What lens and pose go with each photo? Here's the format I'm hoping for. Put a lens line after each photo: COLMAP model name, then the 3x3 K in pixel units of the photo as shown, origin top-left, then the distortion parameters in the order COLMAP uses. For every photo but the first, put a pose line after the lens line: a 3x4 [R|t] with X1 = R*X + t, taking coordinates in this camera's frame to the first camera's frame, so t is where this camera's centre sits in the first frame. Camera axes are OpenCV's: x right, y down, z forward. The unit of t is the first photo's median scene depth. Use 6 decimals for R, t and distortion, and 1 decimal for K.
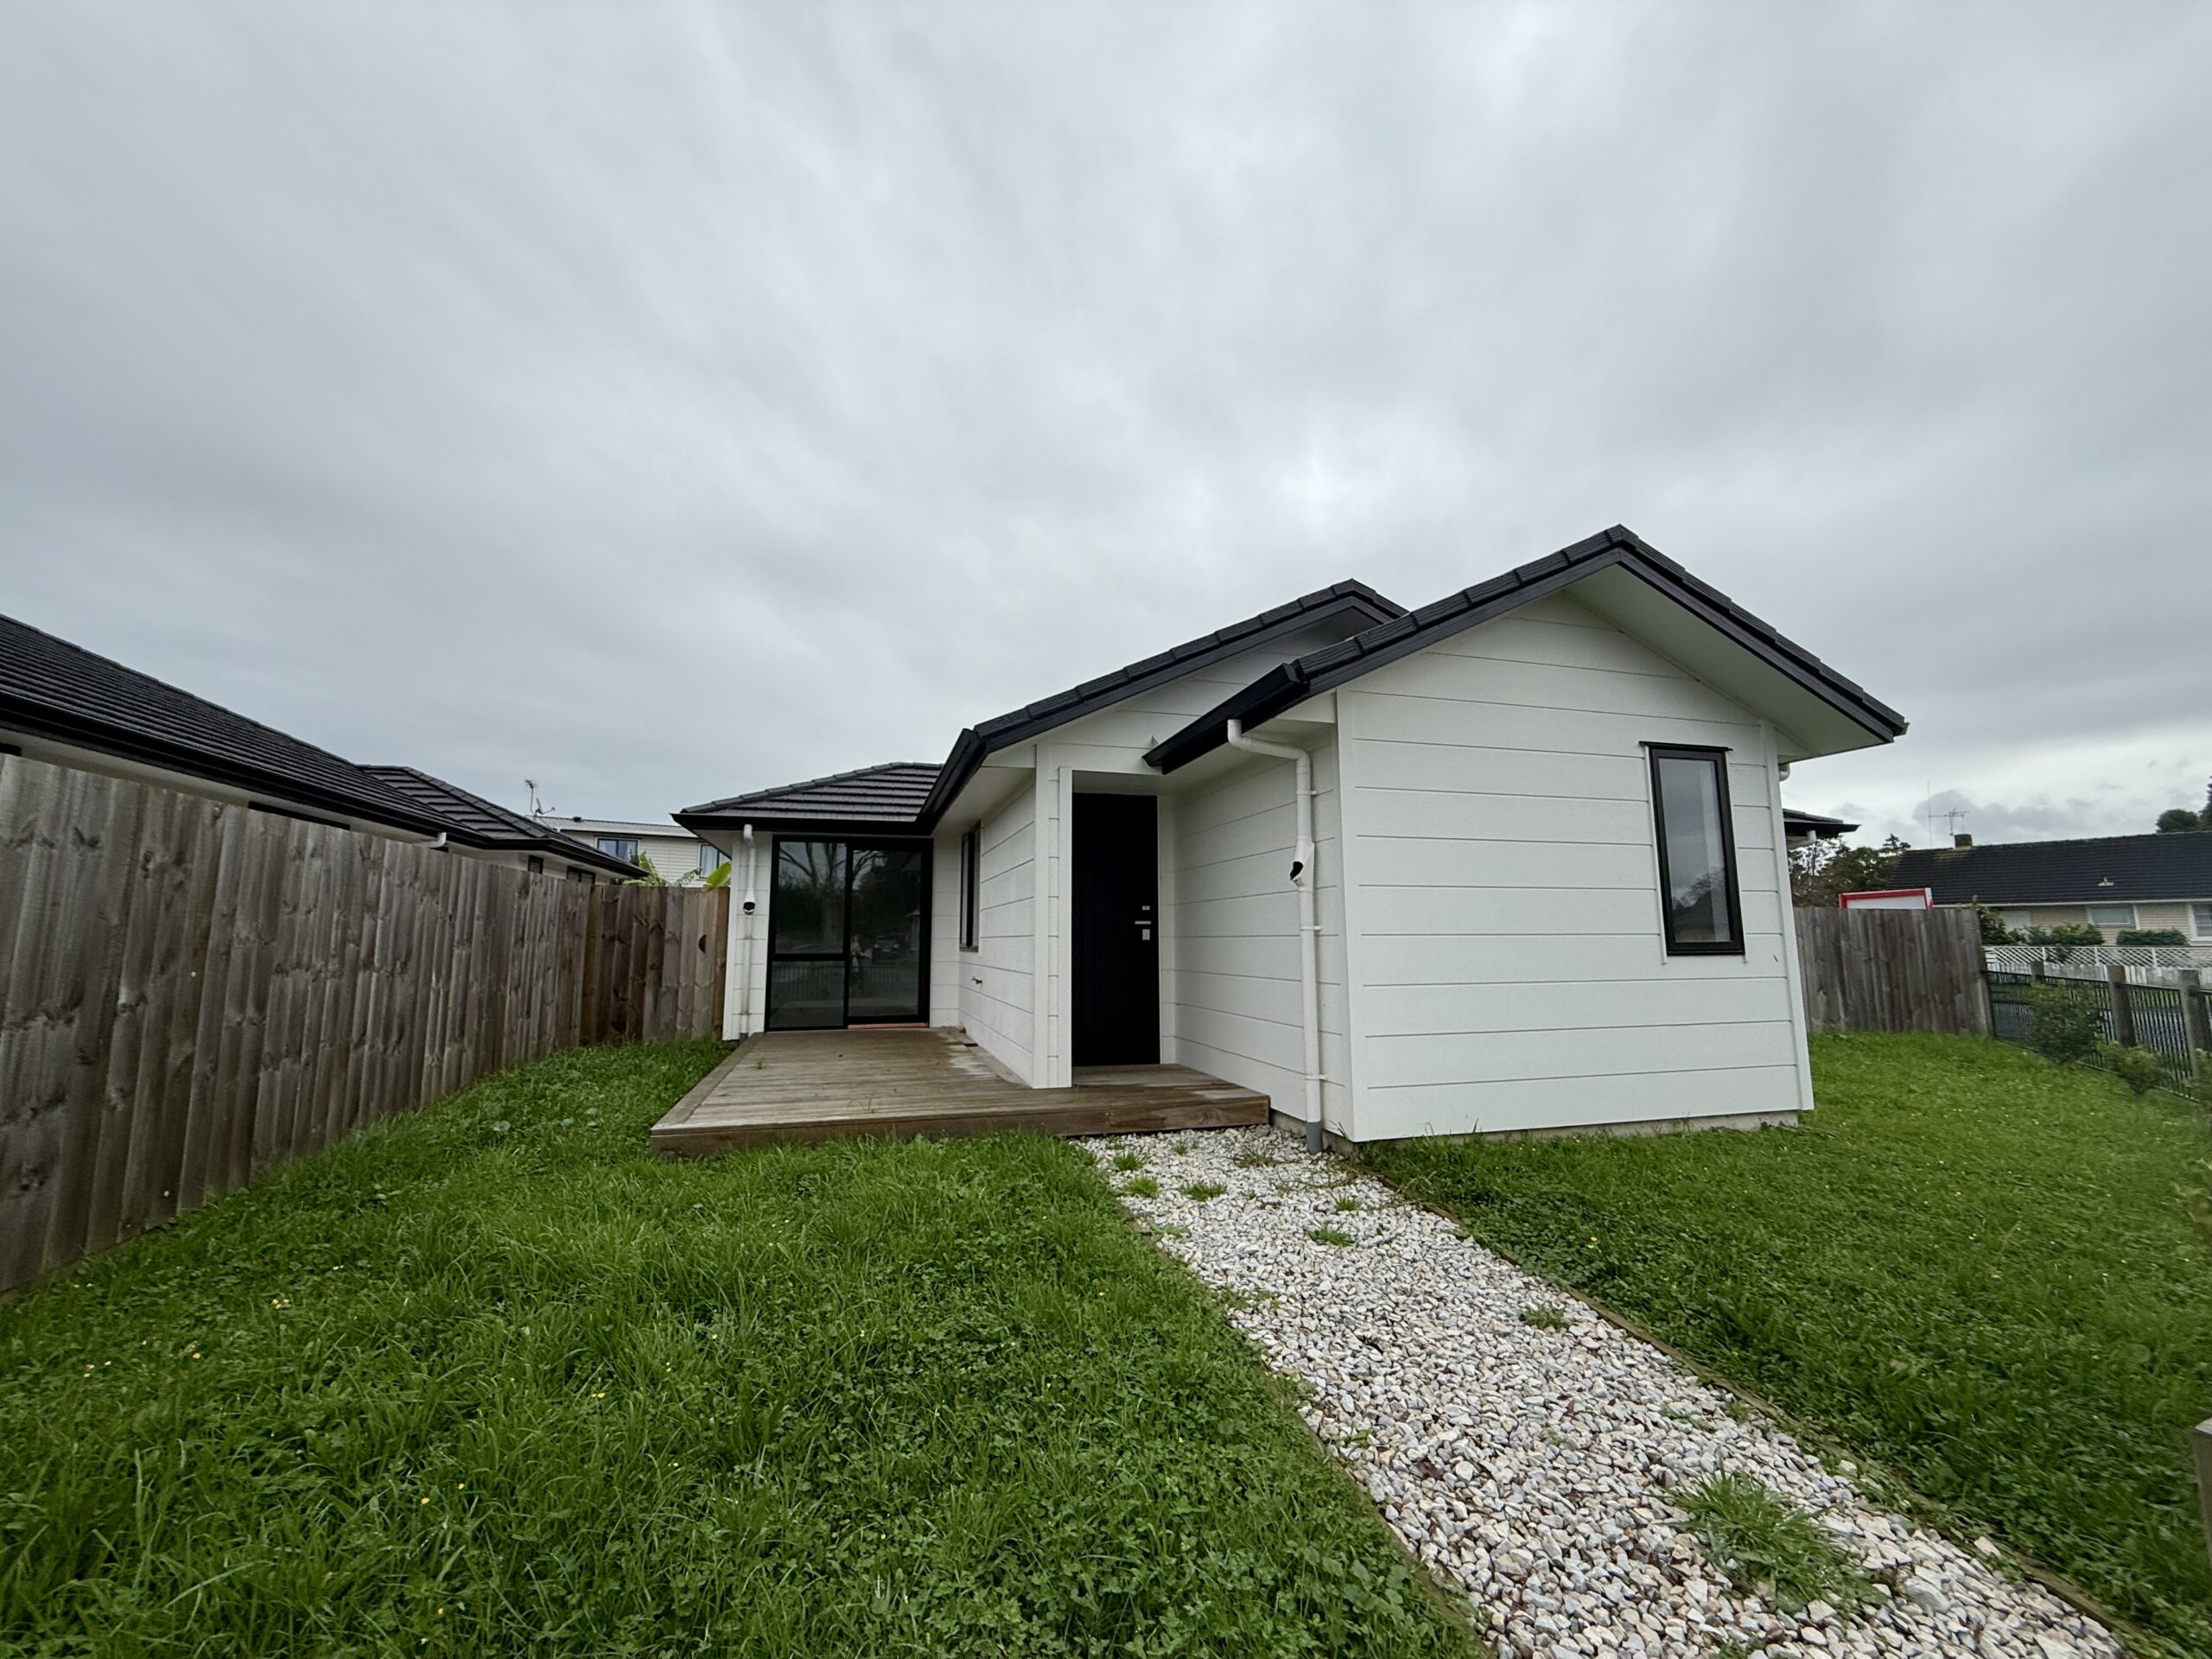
lens RADIAL K [[883.5, 0, 1108.3], [0, 883.5, 832.5], [0, 0, 1]] dist [0.001526, 0.000757]
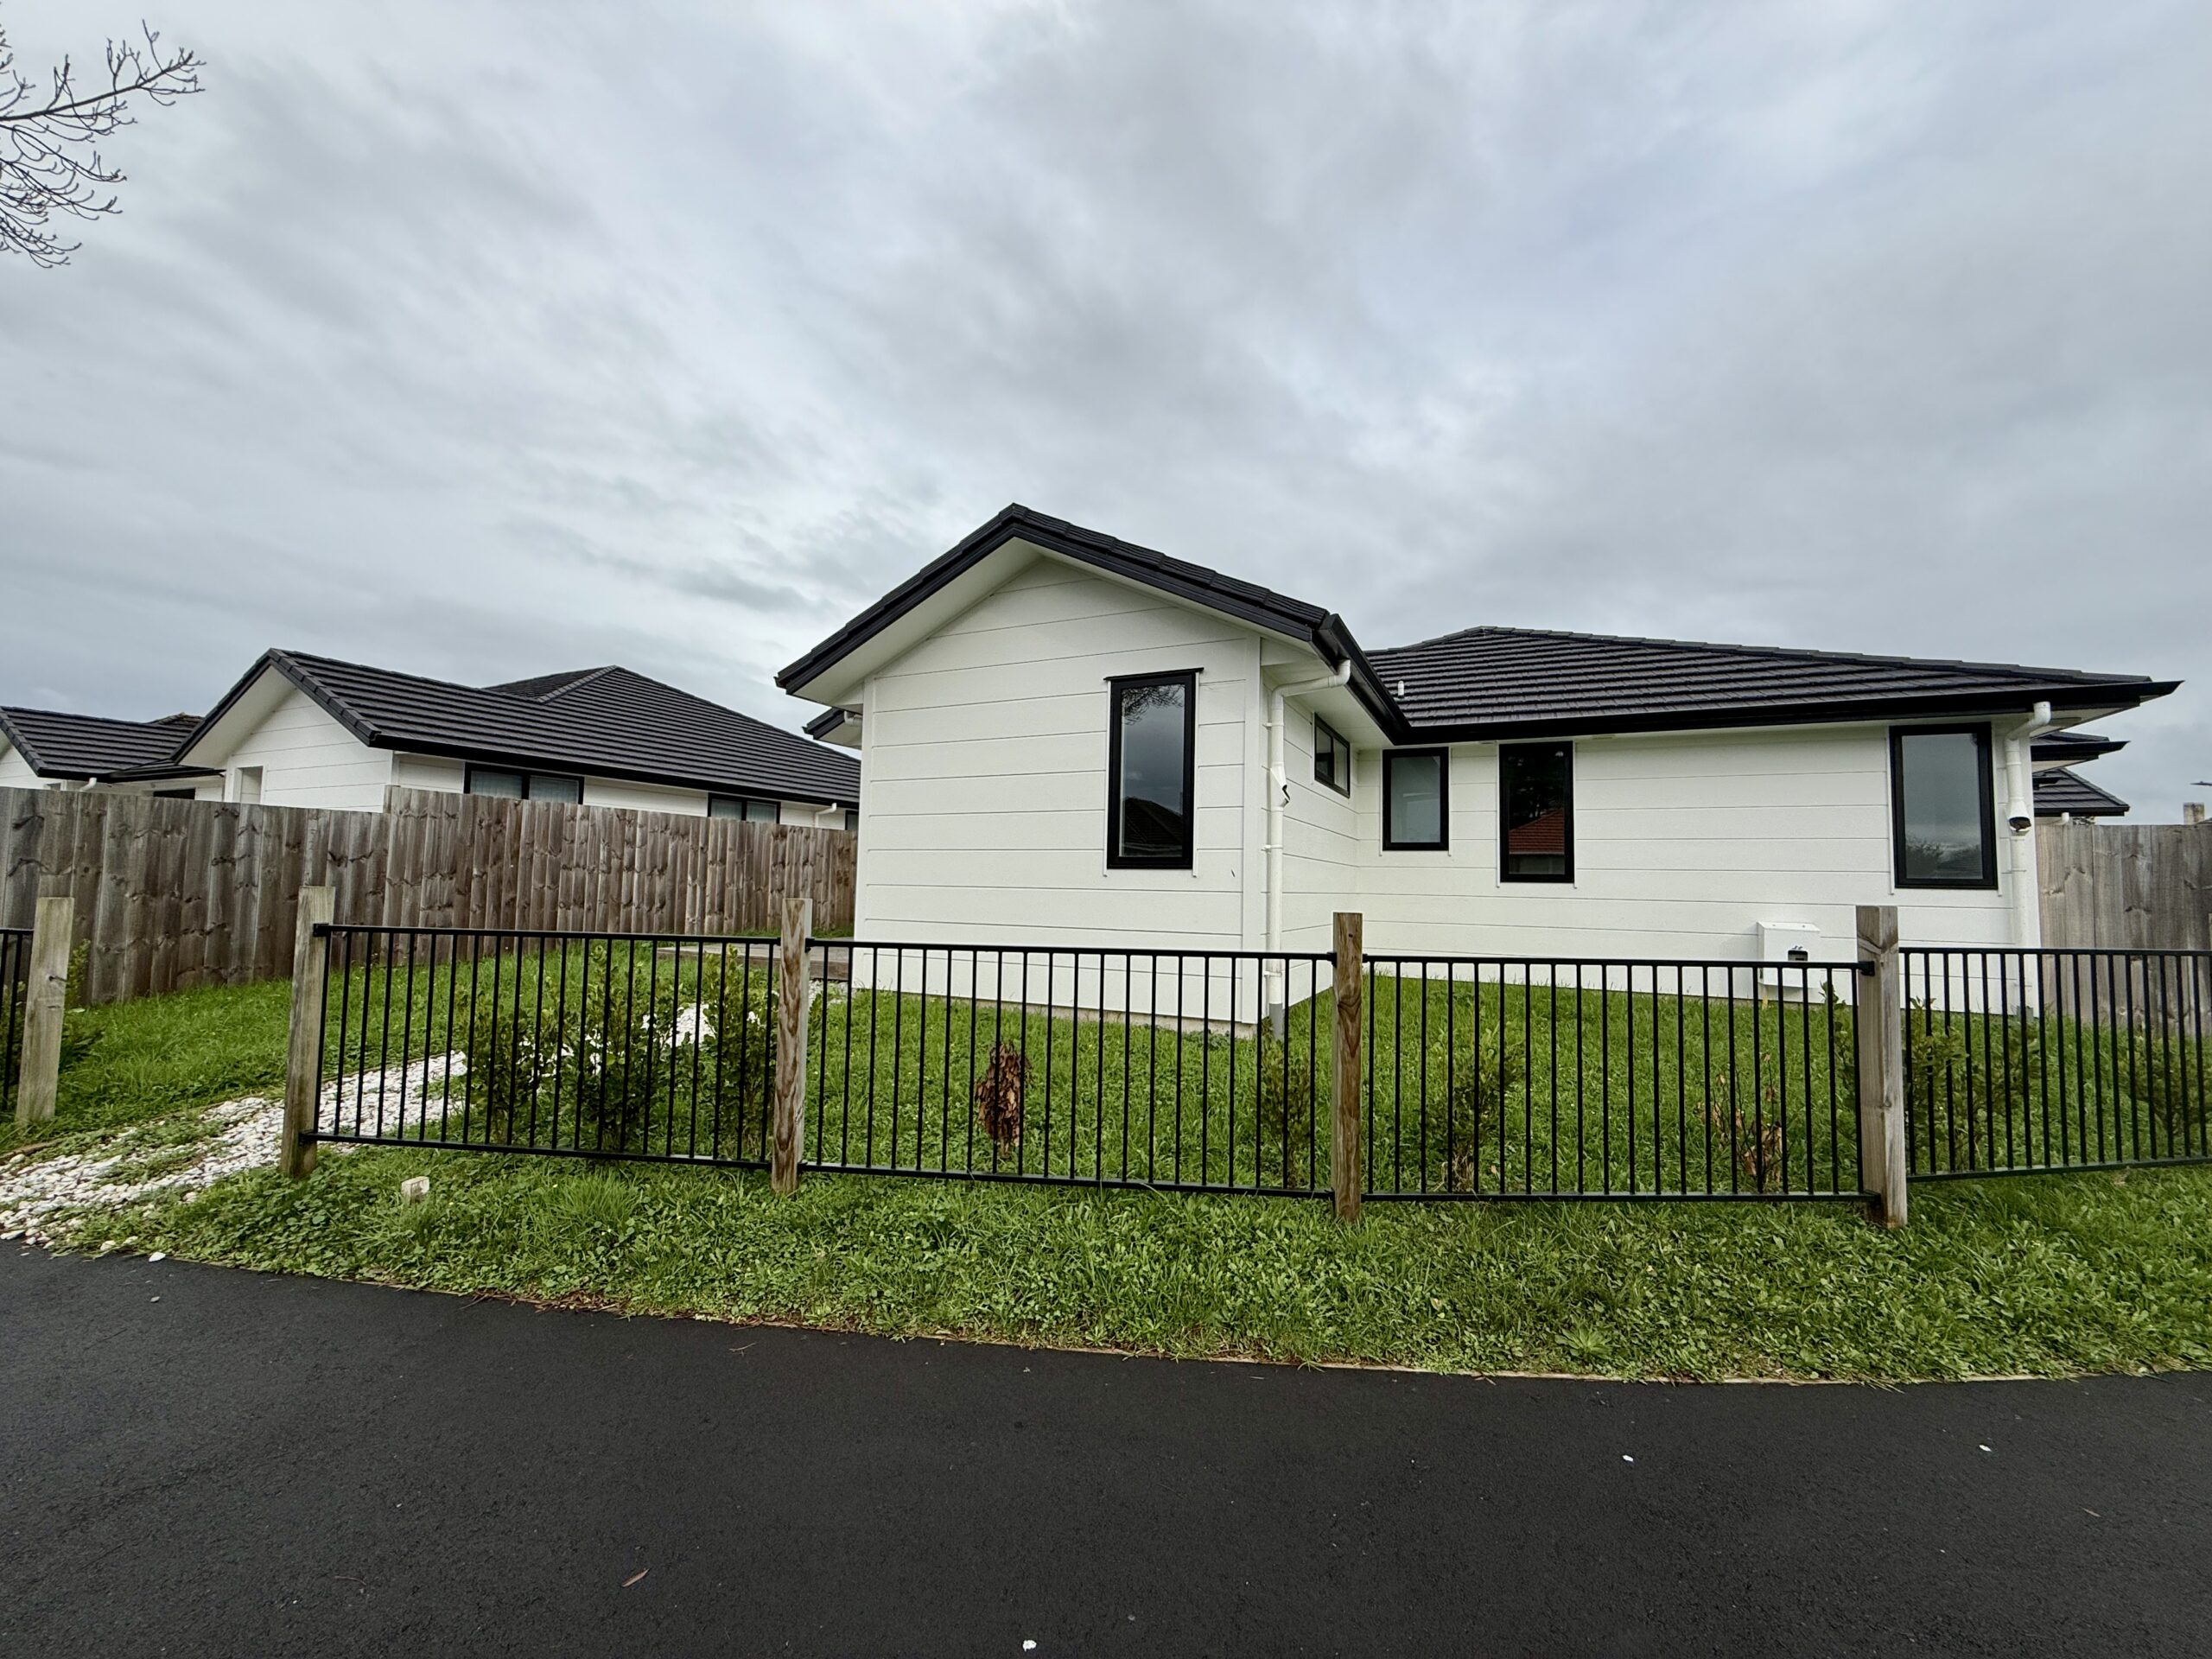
lens RADIAL K [[883.5, 0, 1104.8], [0, 883.5, 838.6], [0, 0, 1]] dist [0.001526, 0.000757]
pose [[0.746837, -0.018140, -0.664760, 1.631005], [0.059160, 0.997477, 0.039246, 0.067056], [0.662370, -0.068637, 0.746026, 0.191136]]
